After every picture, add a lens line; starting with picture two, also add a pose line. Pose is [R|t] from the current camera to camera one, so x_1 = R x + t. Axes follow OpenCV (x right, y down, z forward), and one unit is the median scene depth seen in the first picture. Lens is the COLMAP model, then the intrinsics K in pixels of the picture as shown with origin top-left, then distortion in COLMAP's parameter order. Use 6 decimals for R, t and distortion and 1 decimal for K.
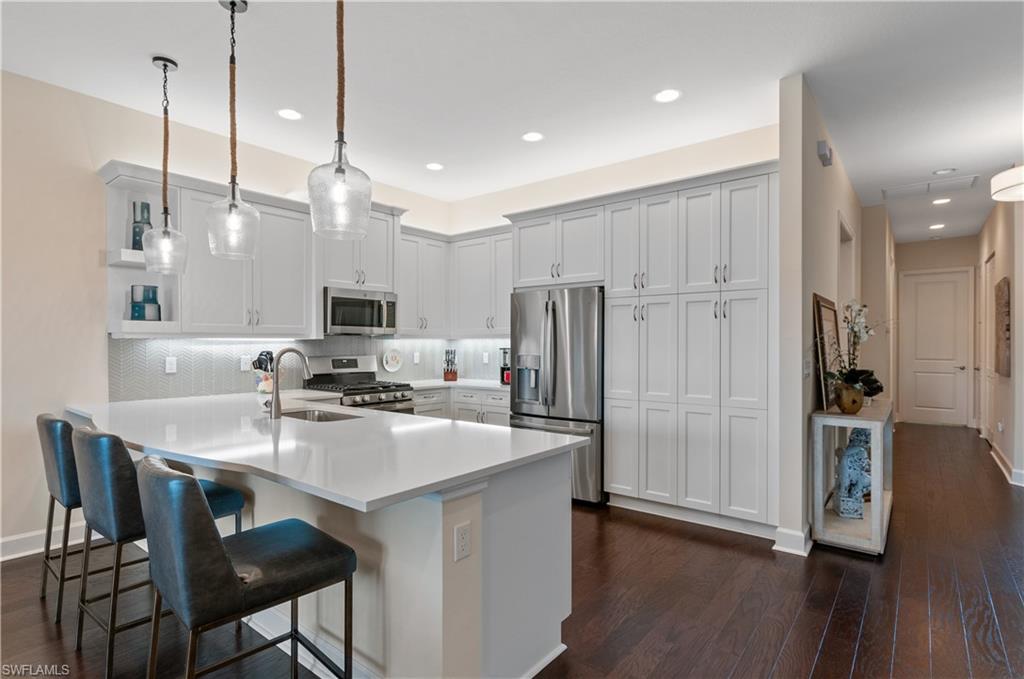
lens RADIAL K [[513.4, 0, 512.0], [0, 513.4, 339.5], [0, 0, 1]] dist [-0.001977, -0.000398]
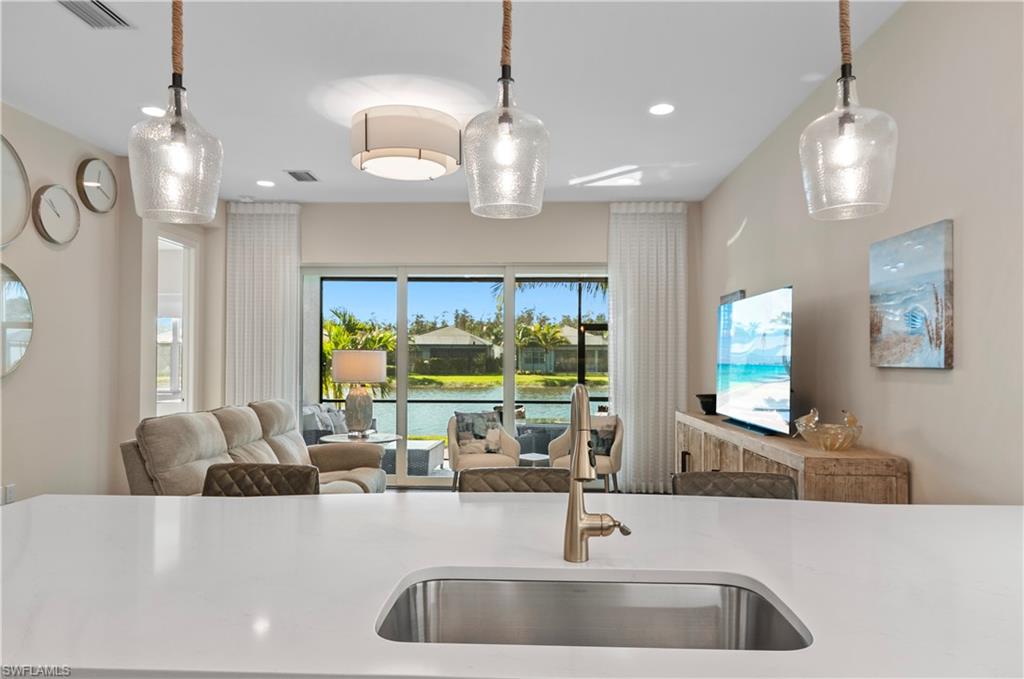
lens RADIAL K [[667.2, 0, 516.6], [0, 667.2, 339.4], [0, 0, 1]] dist [0.022560, -0.000875]
pose [[-0.801807, -0.018892, -0.597284, -0.078295], [0.000835, 0.999464, -0.032734, -0.001535], [0.597582, -0.026745, -0.801362, 0.919369]]
